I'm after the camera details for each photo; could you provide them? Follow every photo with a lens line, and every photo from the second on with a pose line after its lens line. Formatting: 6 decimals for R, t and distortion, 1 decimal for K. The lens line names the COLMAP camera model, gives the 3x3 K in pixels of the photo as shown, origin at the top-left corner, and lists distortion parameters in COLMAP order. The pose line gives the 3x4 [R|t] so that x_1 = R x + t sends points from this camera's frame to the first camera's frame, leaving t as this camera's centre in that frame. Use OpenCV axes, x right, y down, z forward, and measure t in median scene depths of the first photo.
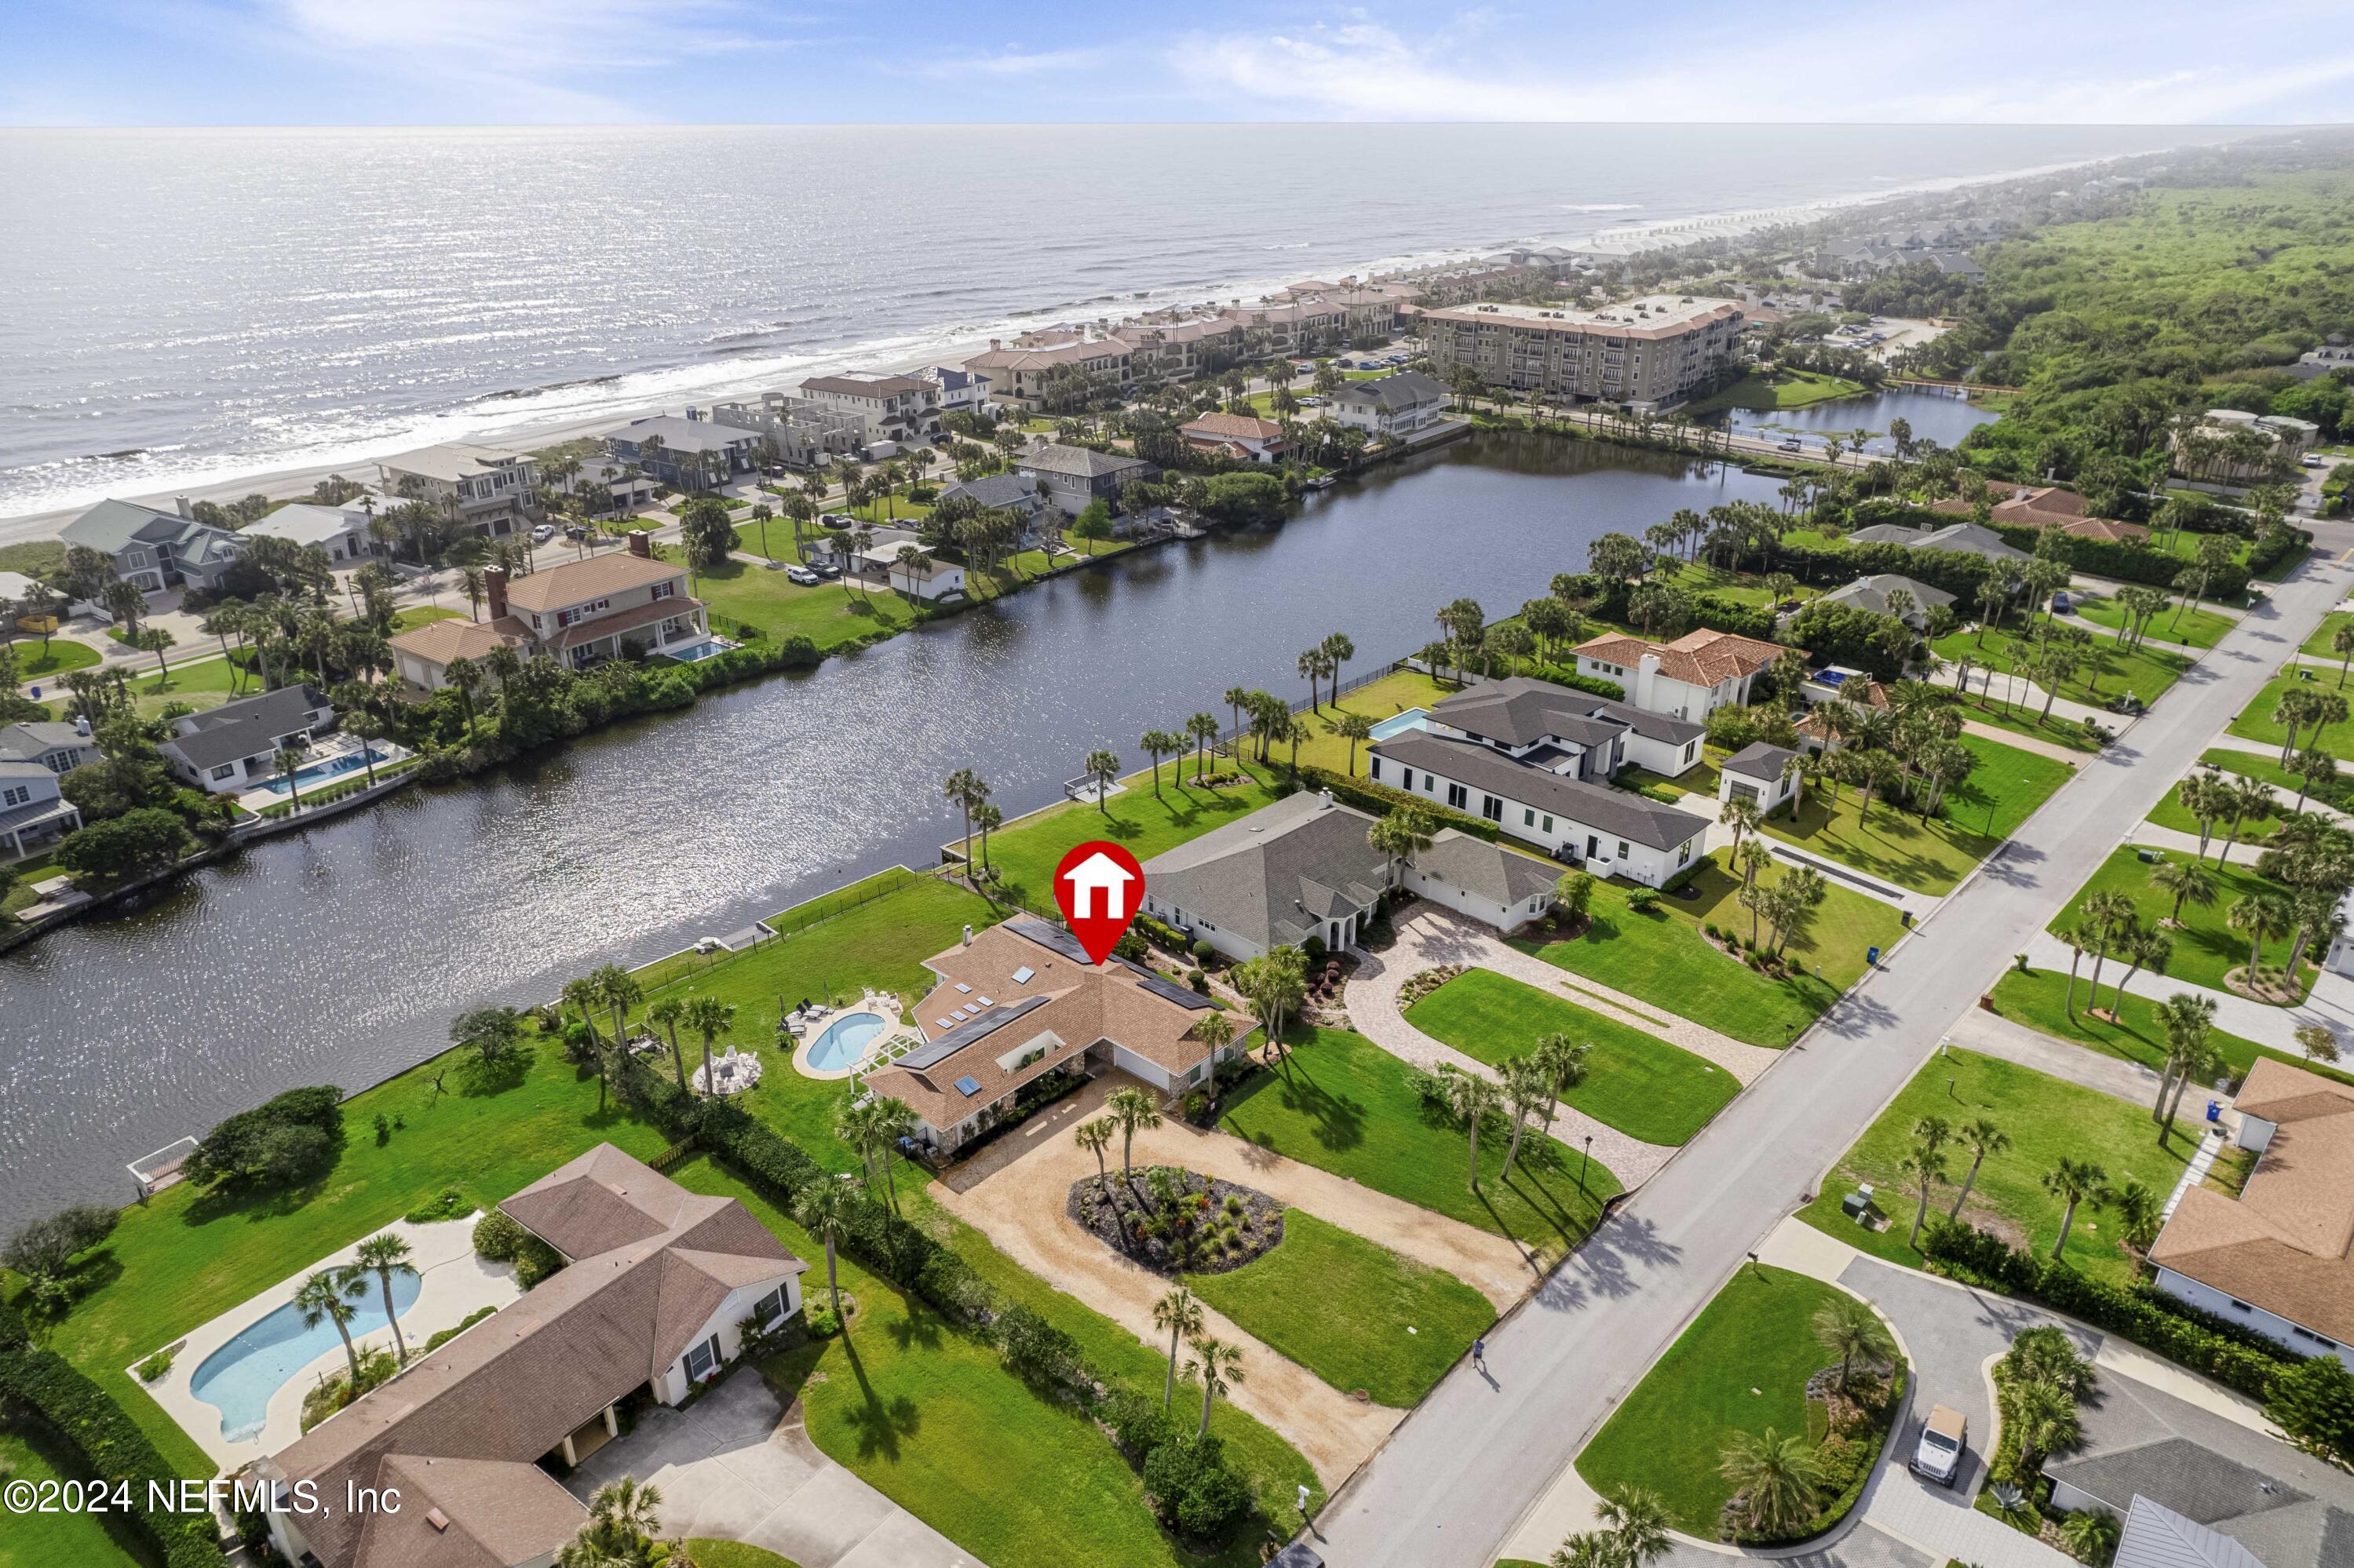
lens RADIAL K [[1530.7, 0, 1213.8], [0, 1530.7, 781.8], [0, 0, 1]] dist [-0.034931, 0.000235]
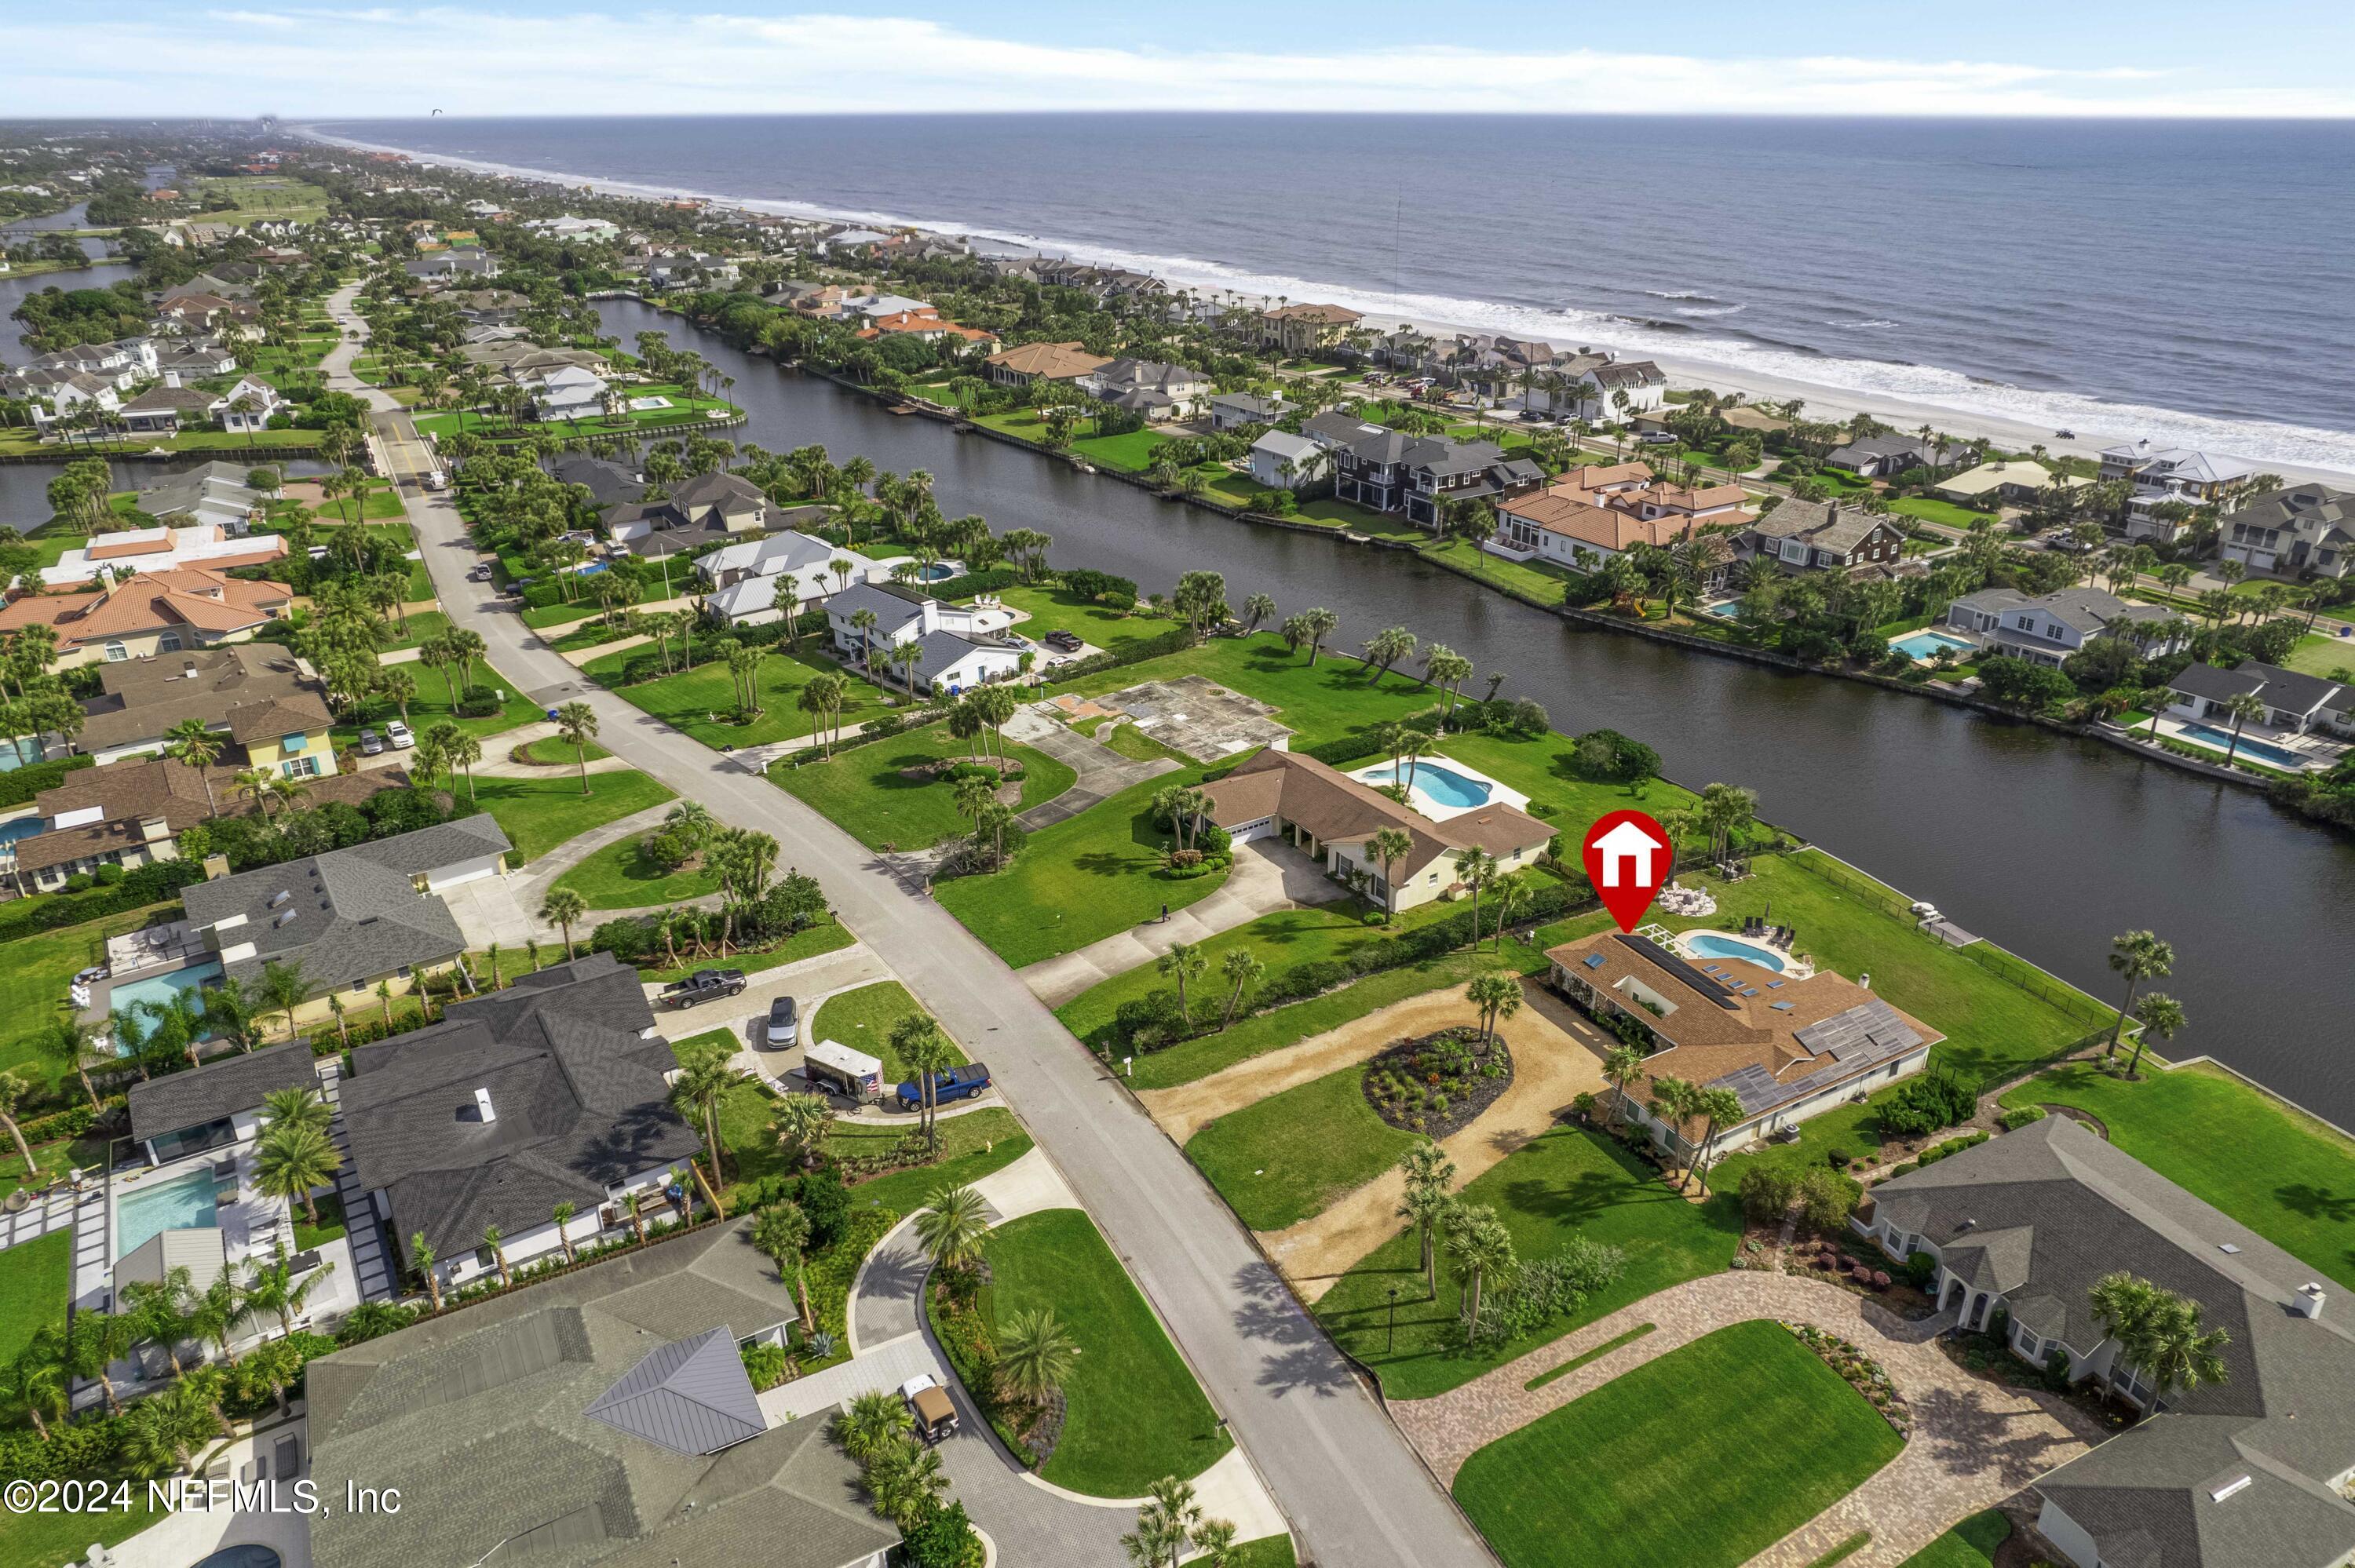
lens RADIAL K [[1531.3, 0, 1214.4], [0, 1531.3, 781.8], [0, 0, 1]] dist [-0.034931, 0.000235]
pose [[-0.349949, 0.386907, -0.853135, 0.934982], [-0.381723, 0.772782, 0.507046, -0.406545], [0.855467, 0.503101, -0.122743, 0.890514]]
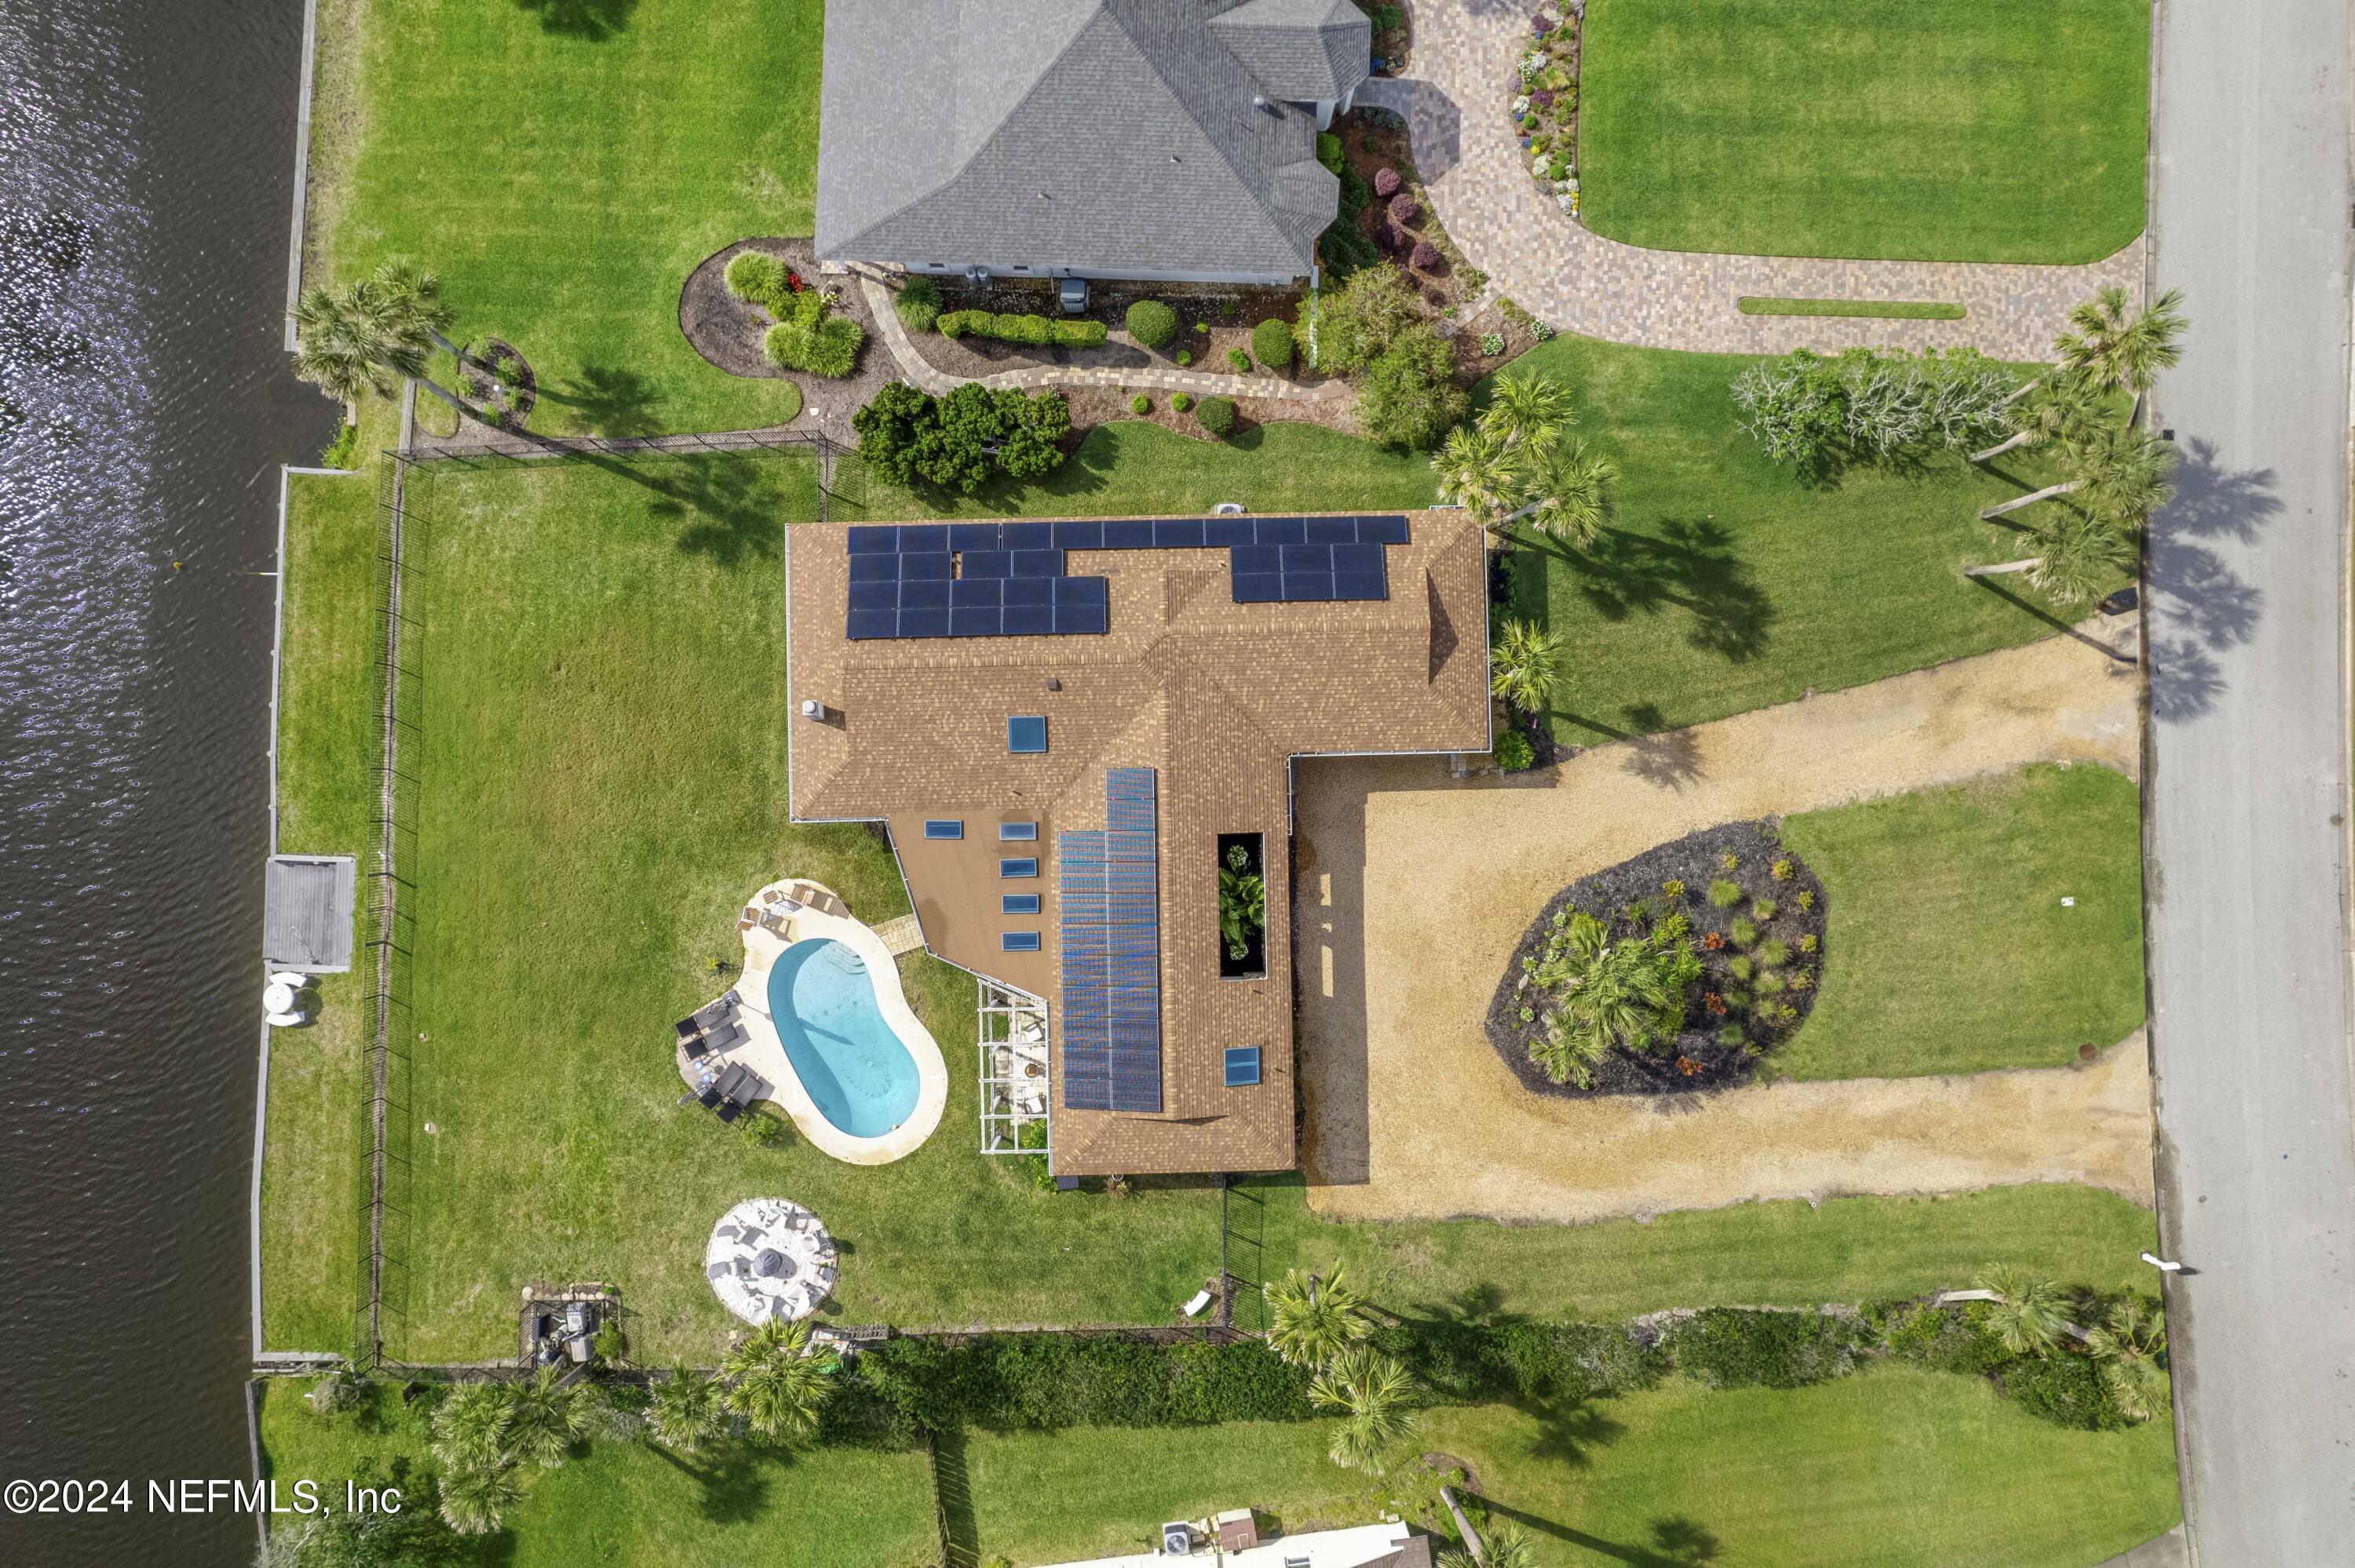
lens RADIAL K [[1531.3, 0, 1214.4], [0, 1531.3, 781.8], [0, 0, 1]] dist [-0.034931, 0.000235]
pose [[0.744604, -0.667196, 0.020358, -0.122089], [0.251723, 0.308913, 0.917174, -0.342084], [-0.618224, -0.677807, 0.397966, 0.927501]]
